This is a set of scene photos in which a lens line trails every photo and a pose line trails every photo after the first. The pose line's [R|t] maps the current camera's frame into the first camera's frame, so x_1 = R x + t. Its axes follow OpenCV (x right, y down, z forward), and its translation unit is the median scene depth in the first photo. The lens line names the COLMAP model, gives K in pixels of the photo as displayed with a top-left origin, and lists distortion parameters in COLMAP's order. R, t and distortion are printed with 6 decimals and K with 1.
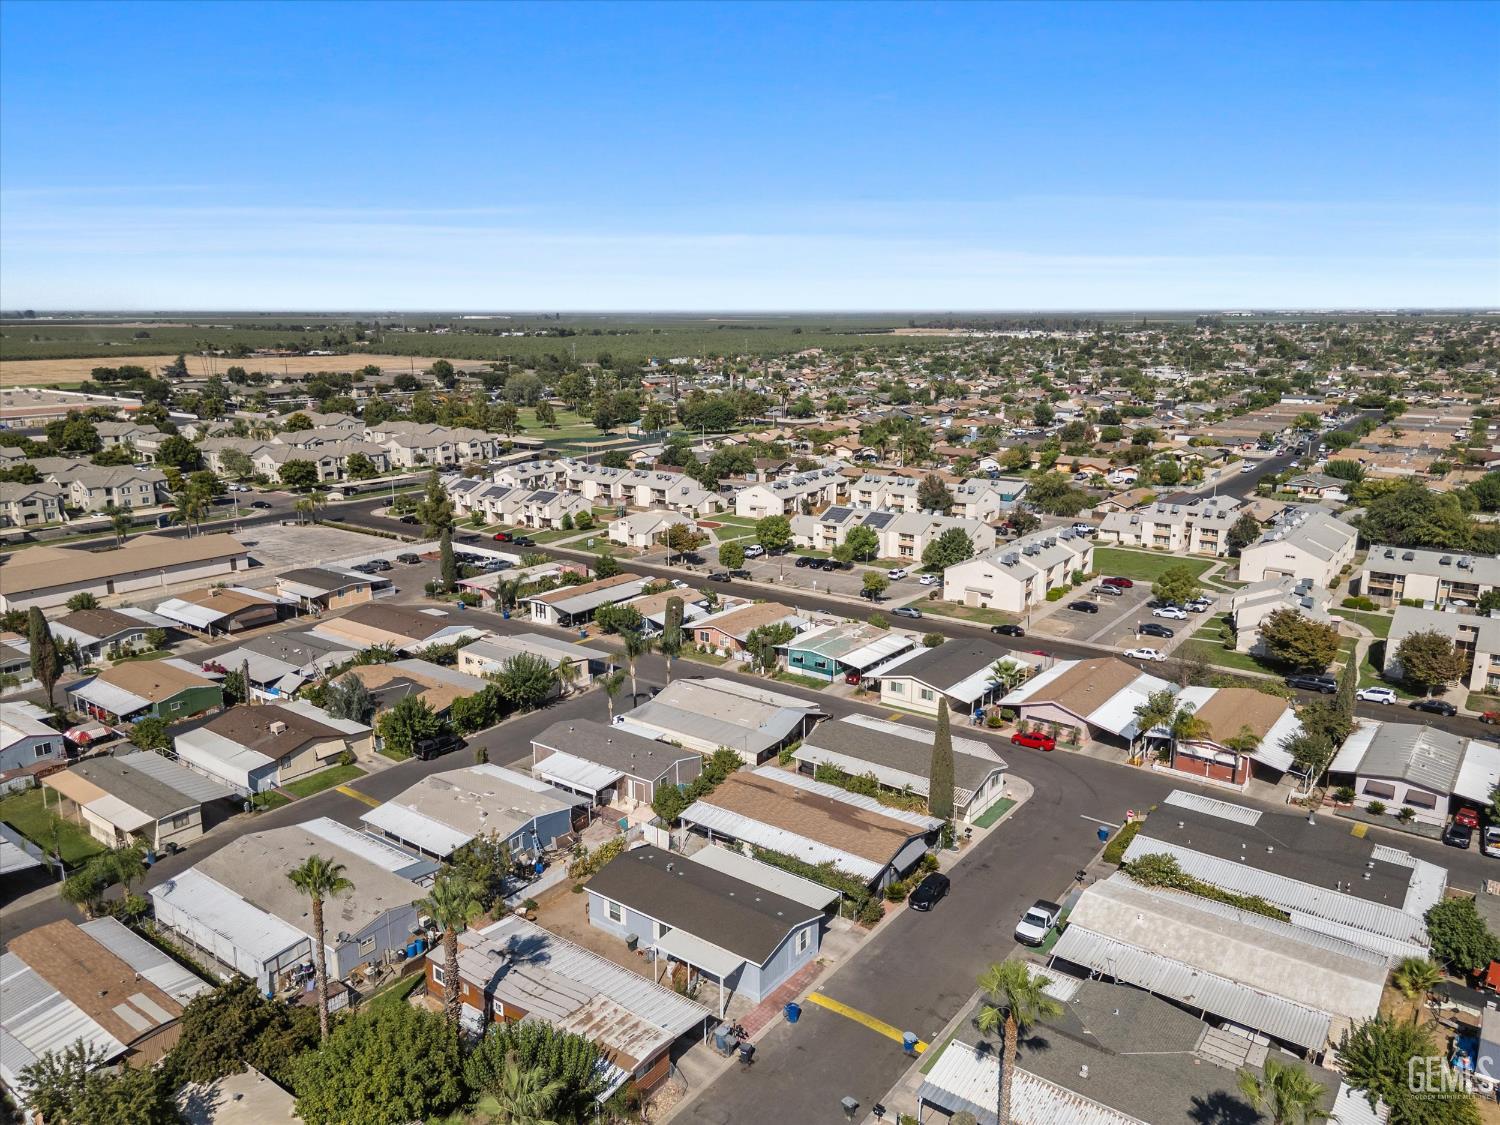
lens RADIAL K [[1060.4, 0, 758.6], [0, 1060.4, 565.5], [0, 0, 1]] dist [0.047355, -0.047897]
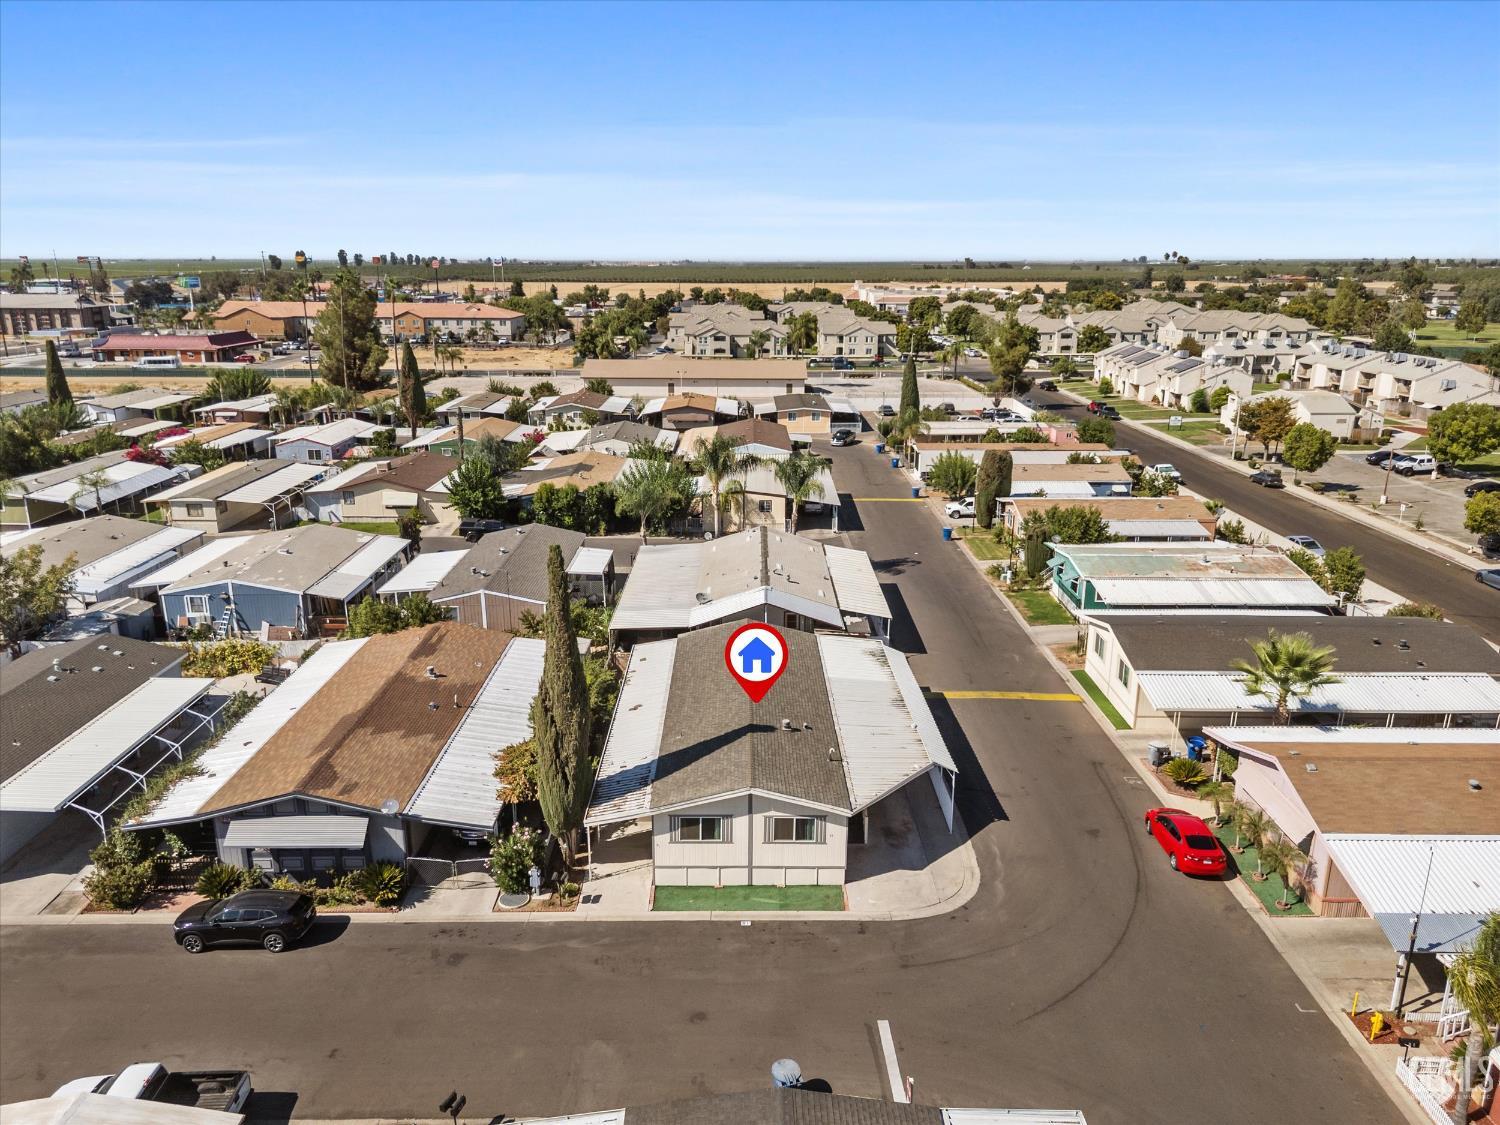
lens RADIAL K [[1060.4, 0, 757.3], [0, 1060.4, 548.6], [0, 0, 1]] dist [0.047355, -0.047897]
pose [[0.594188, 0.206517, -0.777362, 0.269787], [-0.184211, 0.975728, 0.118412, 0.031402], [0.782947, 0.072840, 0.617809, 0.404586]]
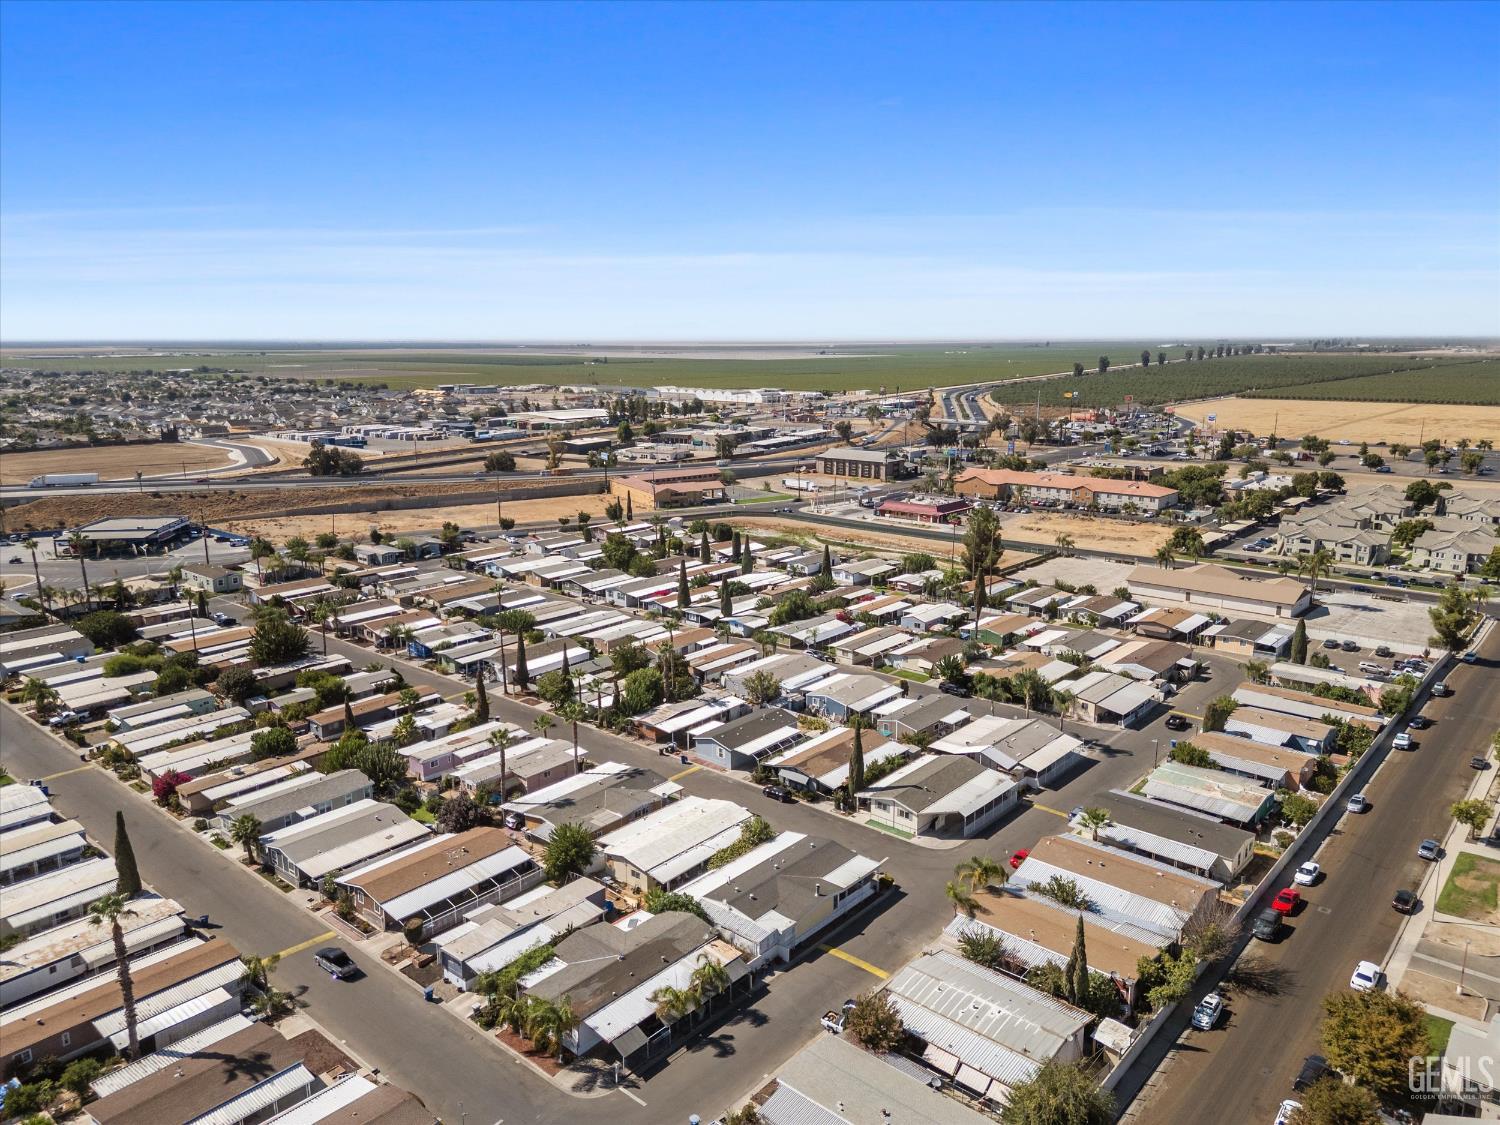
lens RADIAL K [[1060.4, 0, 754.8], [0, 1060.4, 558.7], [0, 0, 1]] dist [0.047355, -0.047897]
pose [[-0.087954, 0.199080, -0.976028, 0.824456], [-0.226421, 0.950183, 0.214212, -0.197109], [0.970050, 0.239834, -0.038496, 0.430668]]
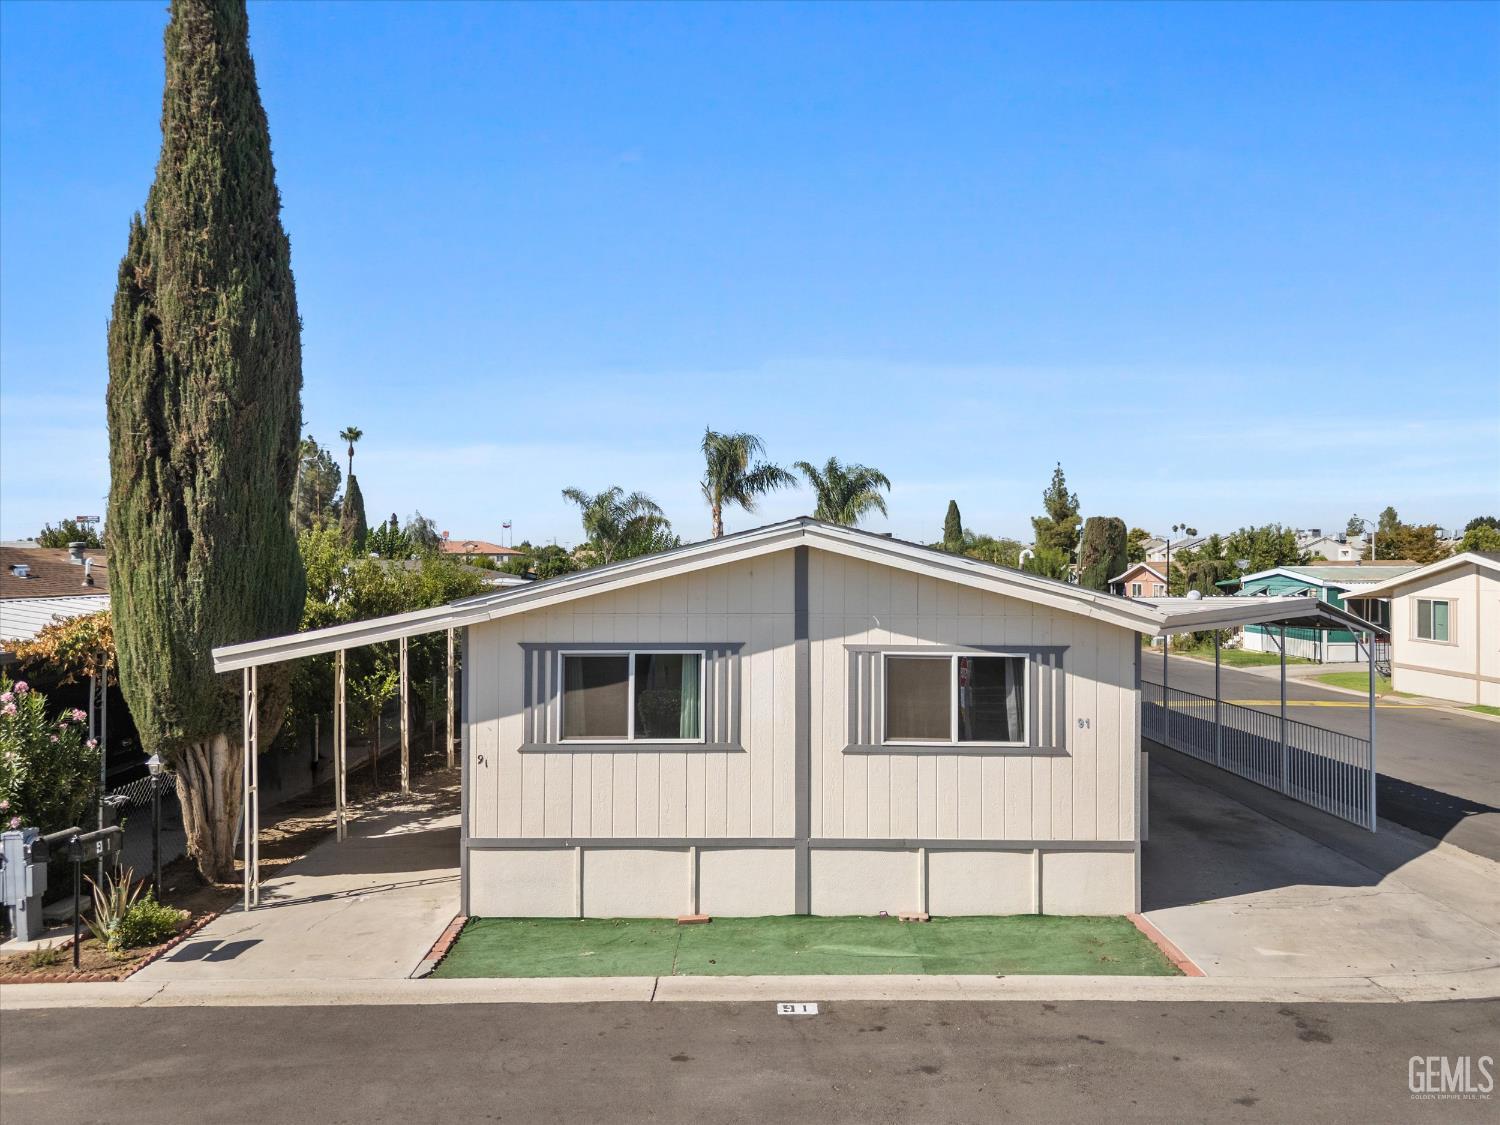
lens RADIAL K [[1060.4, 0, 752.8], [0, 1060.4, 553.9], [0, 0, 1]] dist [0.047355, -0.047897]
pose [[0.584021, -0.016956, -0.811561, 0.162652], [-0.175083, 0.973618, -0.146335, 0.113753], [0.792632, 0.227553, 0.565645, 0.500922]]
